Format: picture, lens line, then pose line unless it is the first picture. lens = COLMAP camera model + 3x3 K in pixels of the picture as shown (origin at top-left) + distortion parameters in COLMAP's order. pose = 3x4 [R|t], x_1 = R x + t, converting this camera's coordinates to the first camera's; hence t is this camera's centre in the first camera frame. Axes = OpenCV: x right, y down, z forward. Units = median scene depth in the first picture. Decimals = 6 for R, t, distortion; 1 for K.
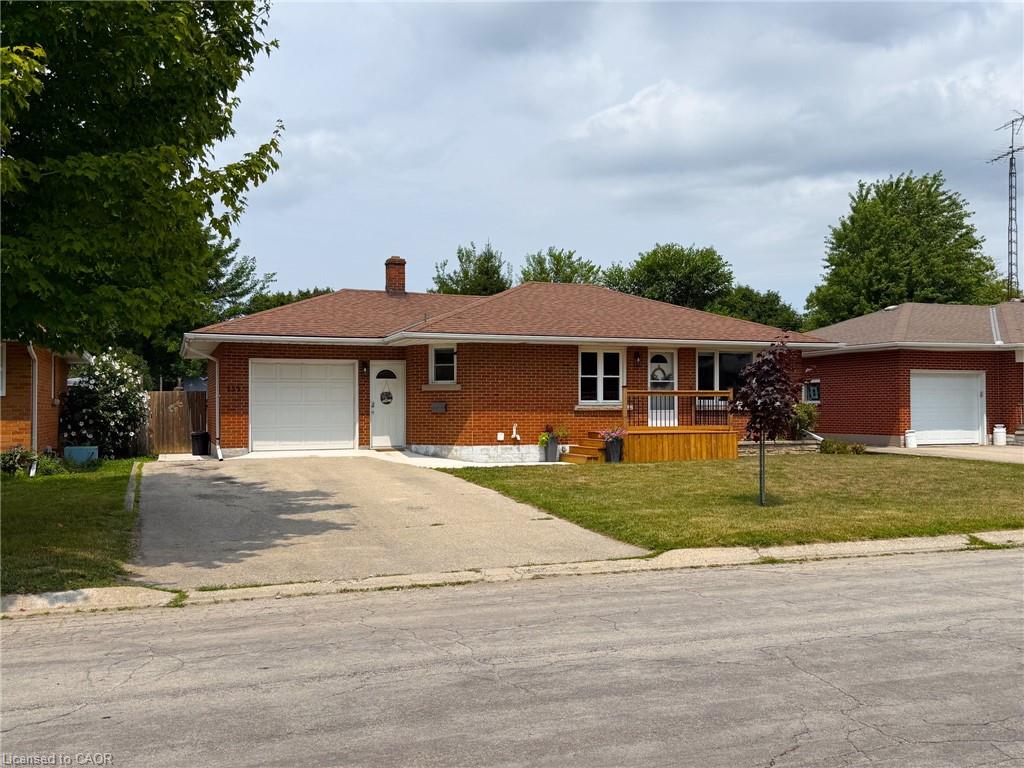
lens RADIAL K [[953.9, 0, 512.3], [0, 953.9, 383.3], [0, 0, 1]] dist [0.055849, 0.000000]
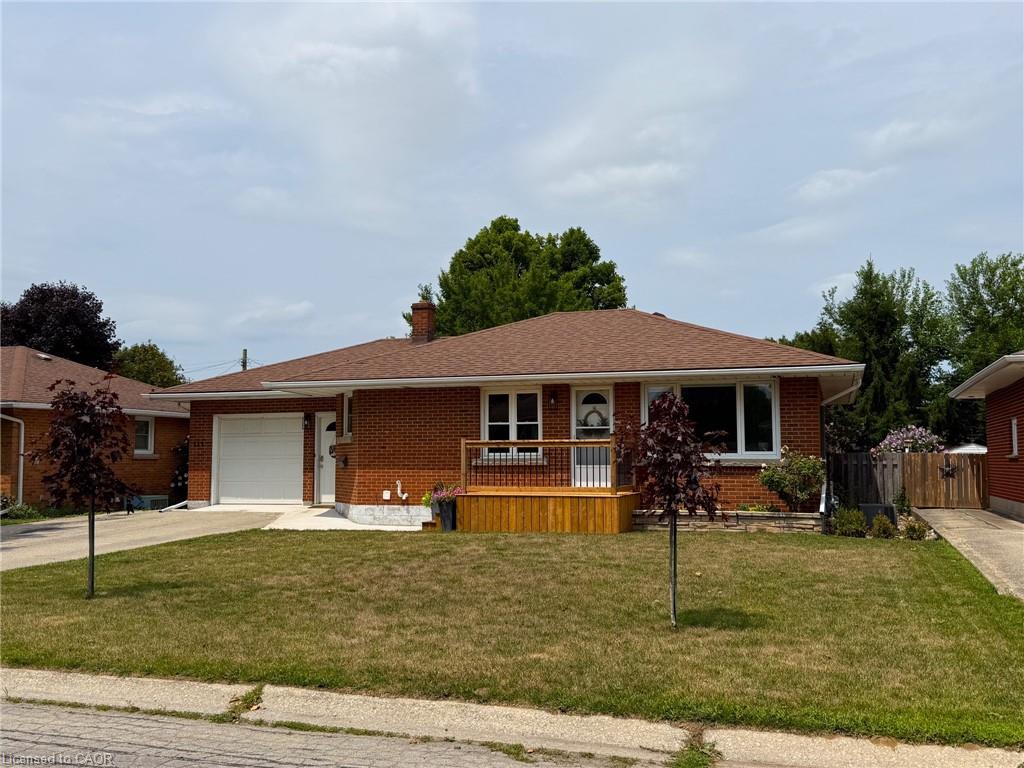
lens RADIAL K [[953.9, 0, 512.0], [0, 953.9, 374.3], [0, 0, 1]] dist [0.055849, 0.000000]
pose [[0.771599, -0.055694, -0.633667, 0.612232], [0.016234, 0.997559, -0.067909, 0.006299], [0.635902, 0.042112, 0.770620, 0.375852]]
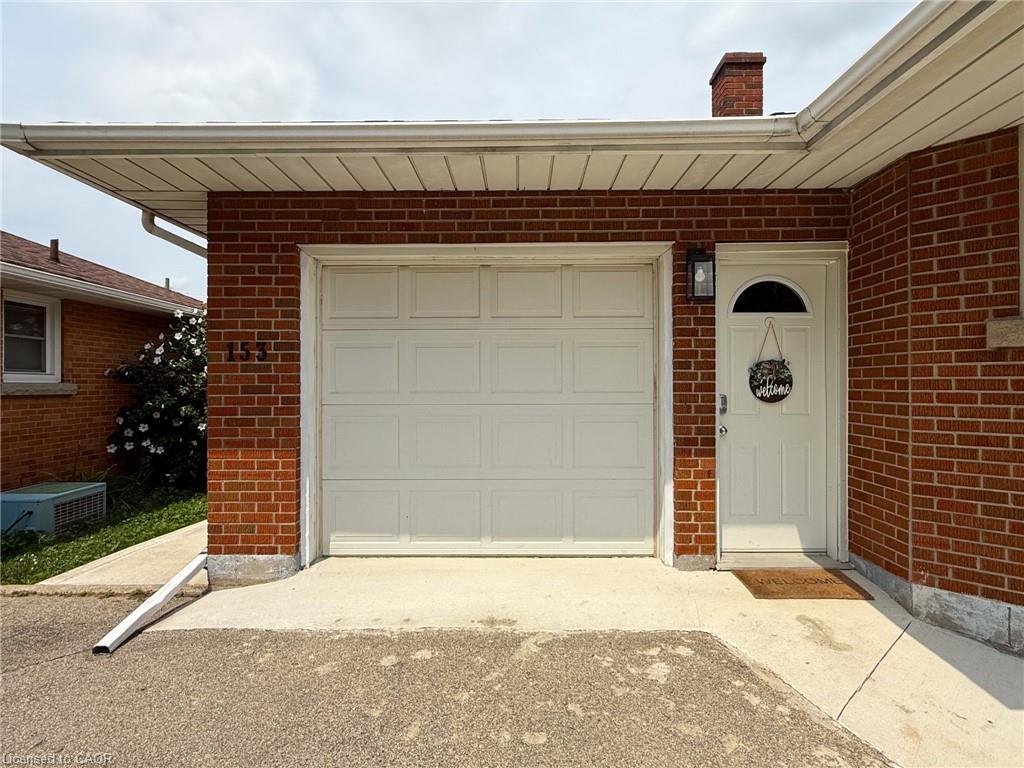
lens RADIAL K [[553.7, 0, 511.3], [0, 553.7, 386.5], [0, 0, 1]] dist [-0.014385, -0.000994]
pose [[0.934348, 0.002929, -0.356351, -0.145192], [0.007835, 0.999556, 0.028758, 0.011611], [0.356277, -0.029662, 0.933909, 0.818167]]
